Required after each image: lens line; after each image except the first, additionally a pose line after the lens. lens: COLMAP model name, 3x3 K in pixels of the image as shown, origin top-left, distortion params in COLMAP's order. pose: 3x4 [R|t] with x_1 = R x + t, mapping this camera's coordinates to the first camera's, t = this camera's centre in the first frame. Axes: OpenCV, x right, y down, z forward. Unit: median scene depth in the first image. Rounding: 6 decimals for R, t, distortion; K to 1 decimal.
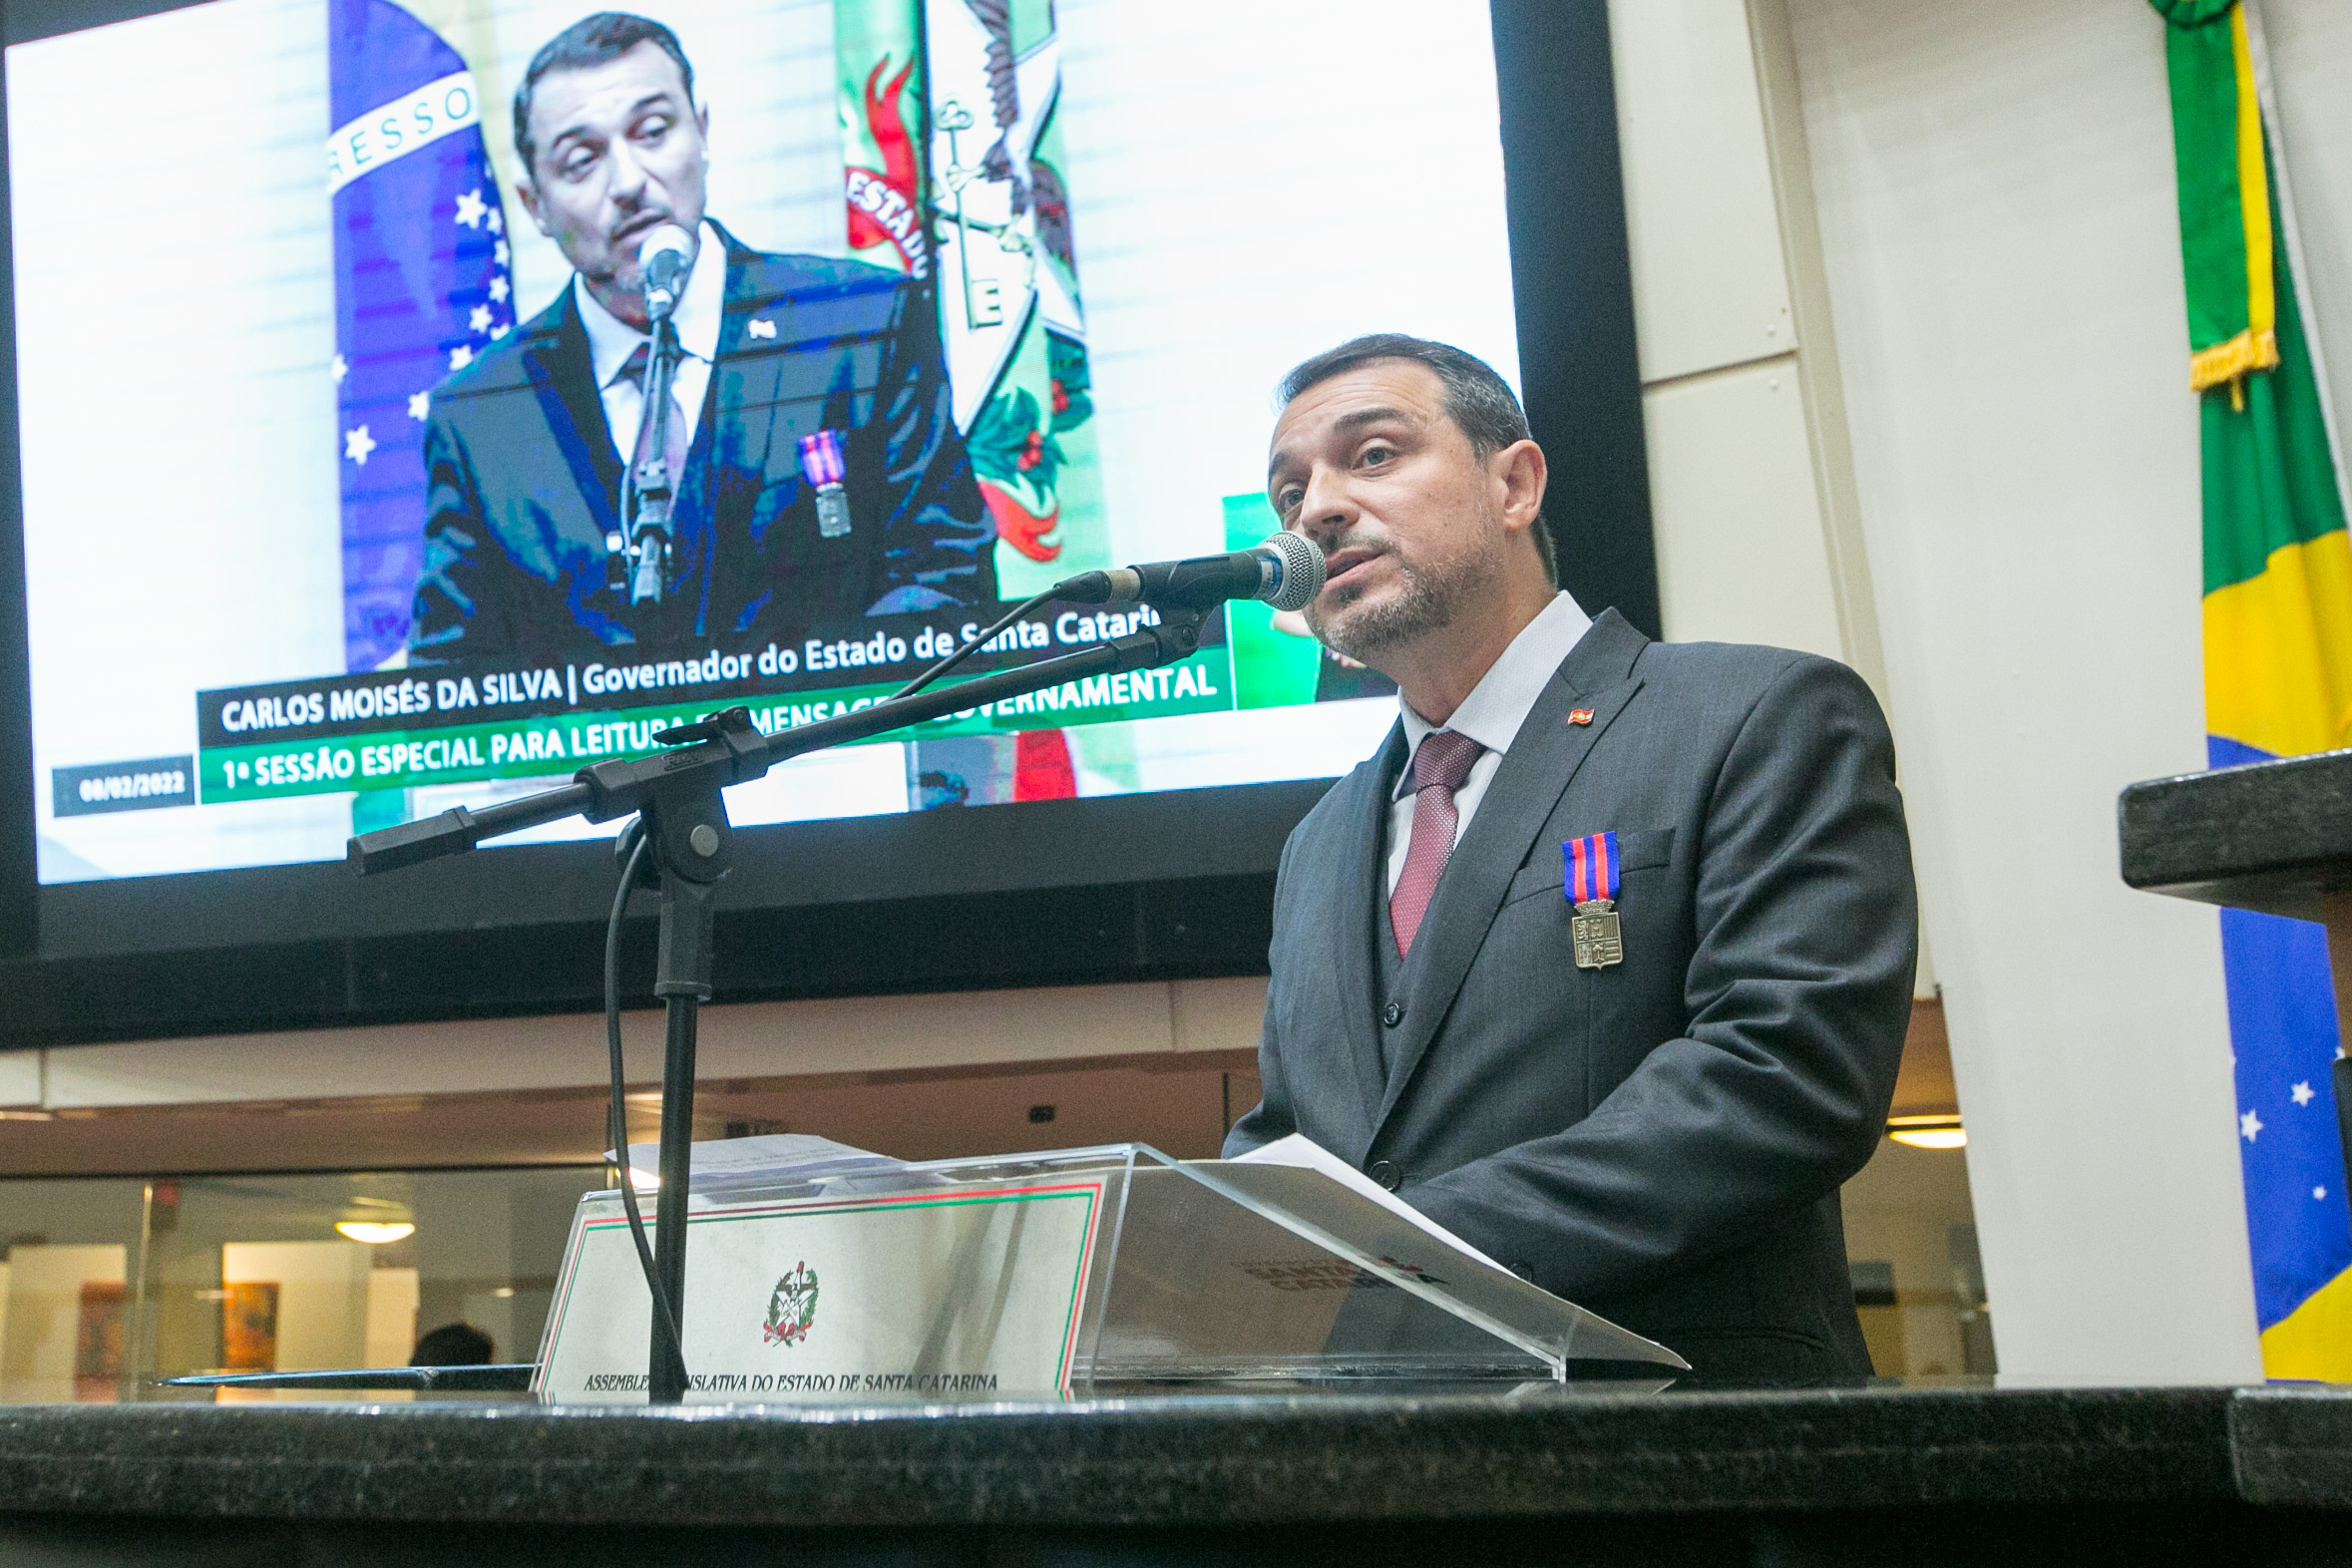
lens RADIAL K [[2344.4, 0, 1176.0], [0, 2344.4, 784.0], [0, 0, 1]] dist [-0.032598, -0.010789]
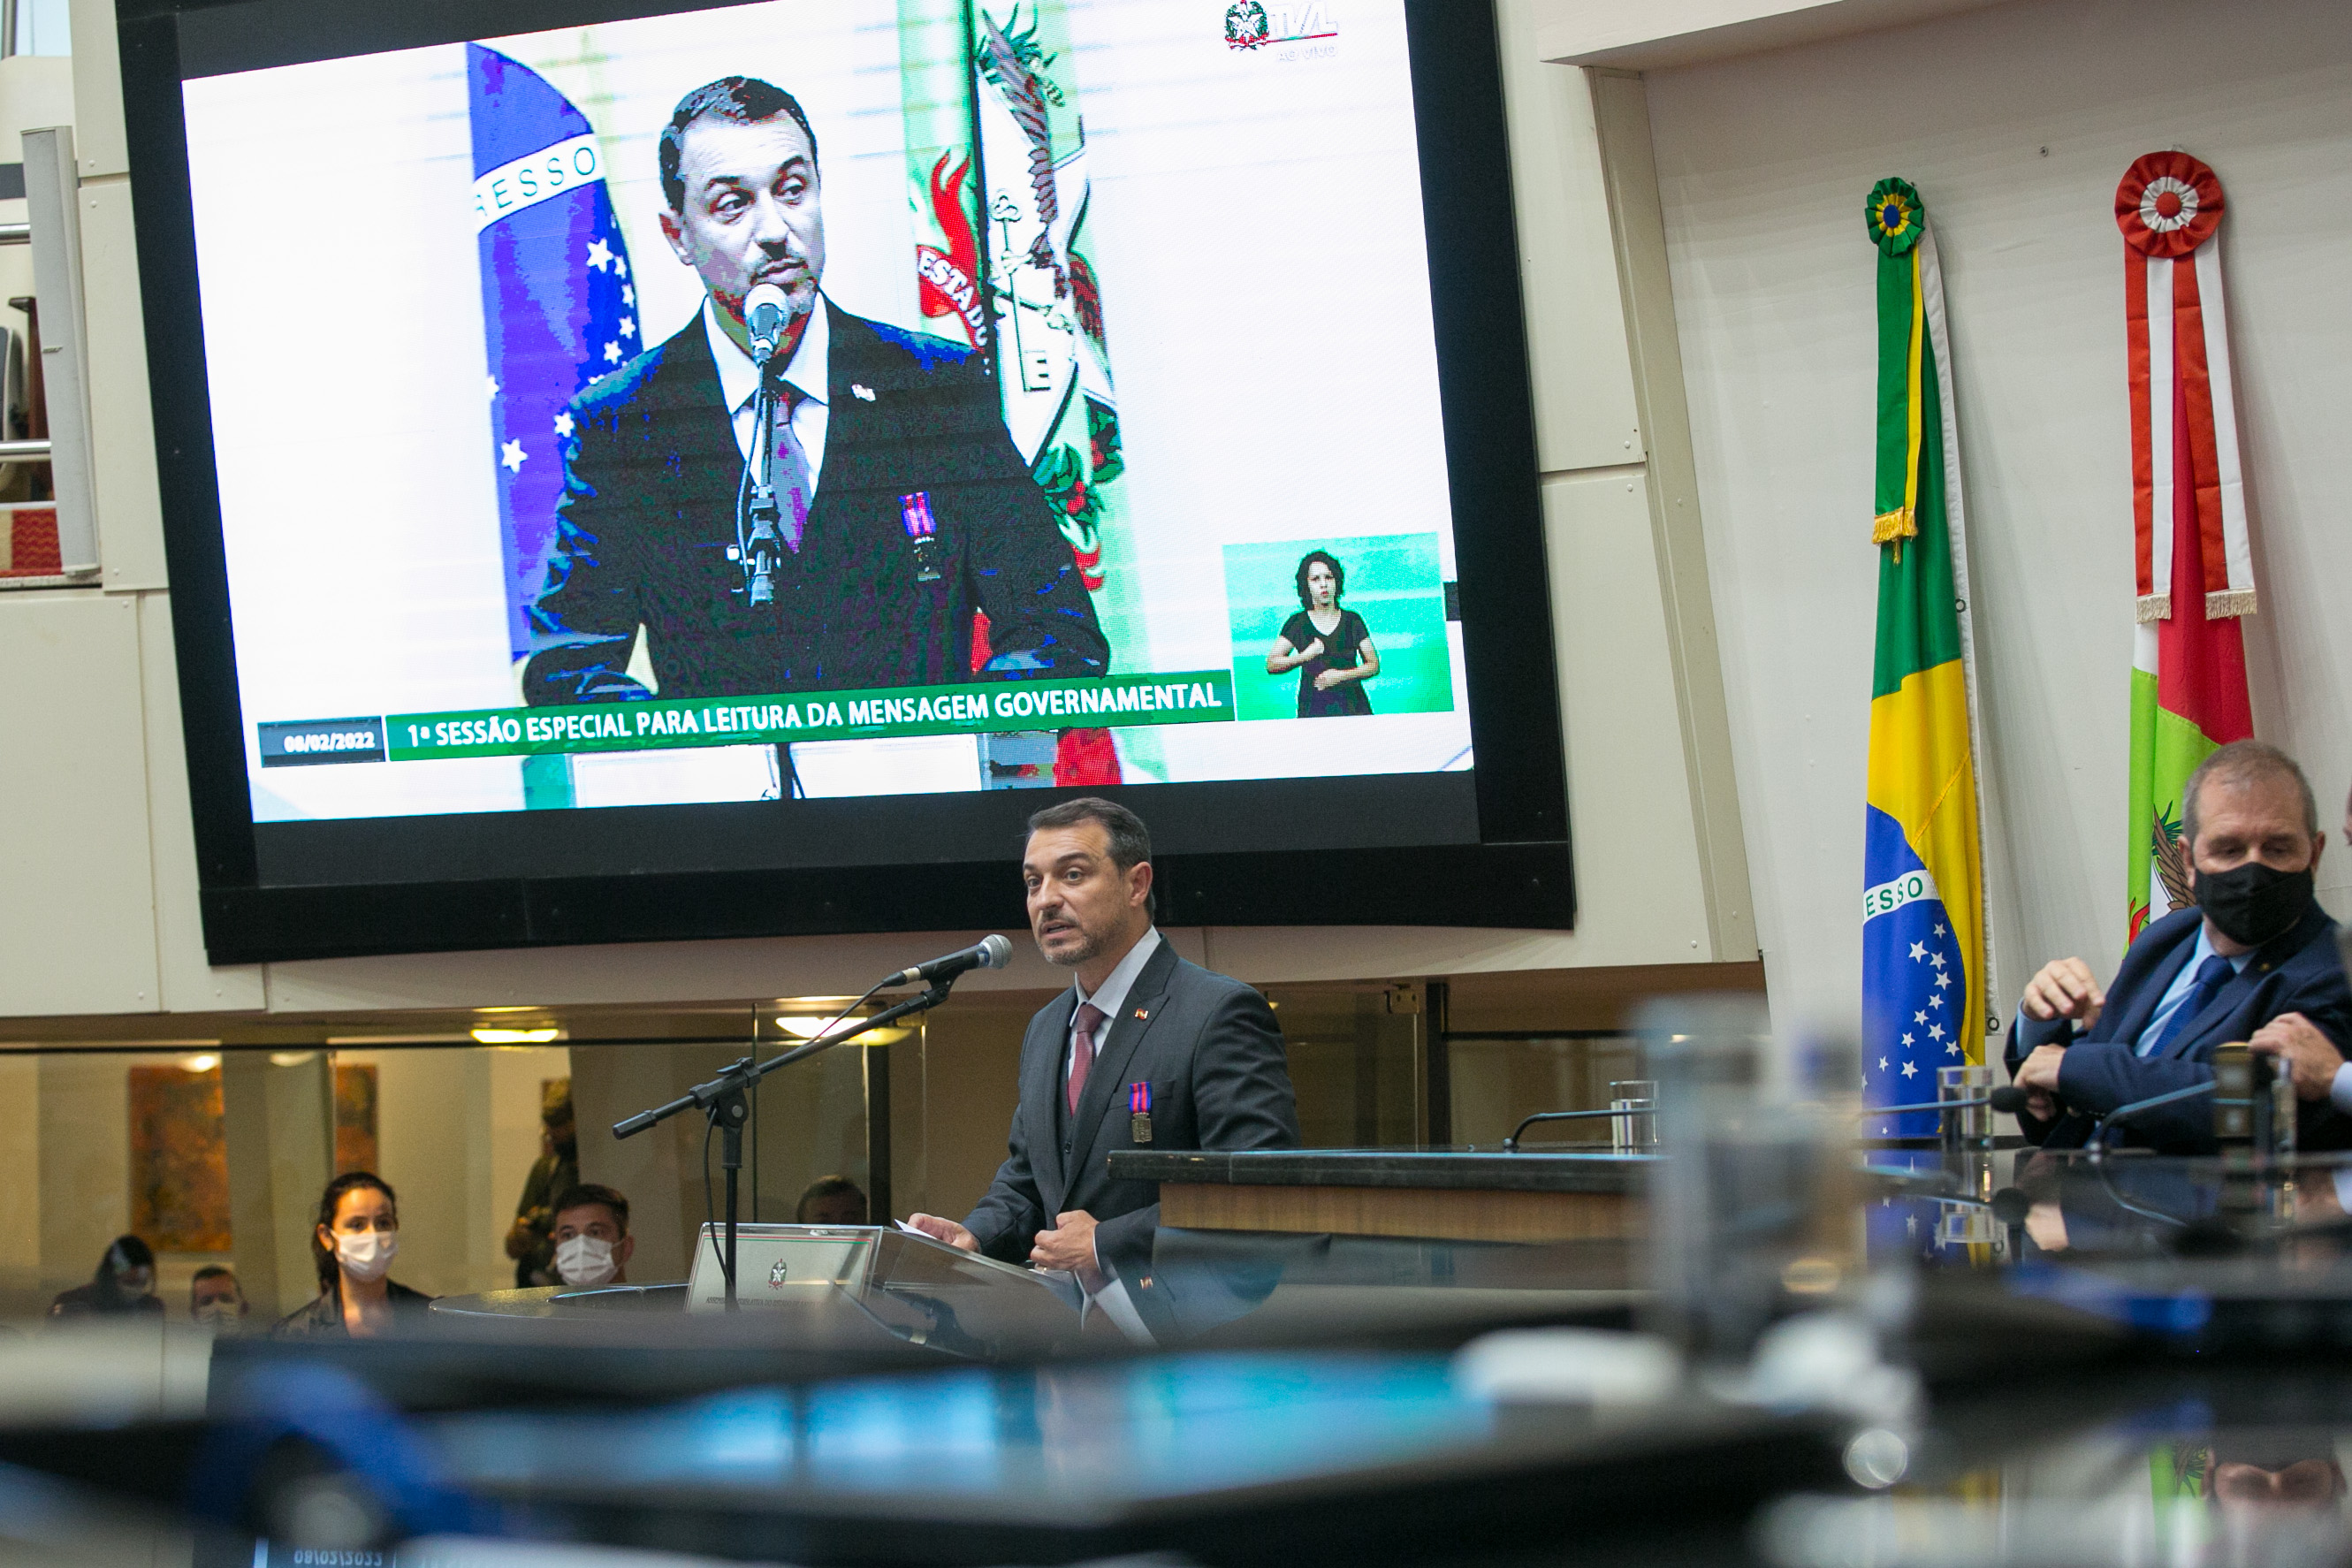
lens RADIAL K [[7706.2, 0, 1176.0], [0, 7706.2, 784.0], [0, 0, 1]] dist [-0.026891, -0.463358]
pose [[0.984346, 0.012146, -0.175826, 0.662572], [0.022583, 0.980706, 0.194179, -0.742501], [0.174793, -0.195110, 0.965080, -2.727989]]
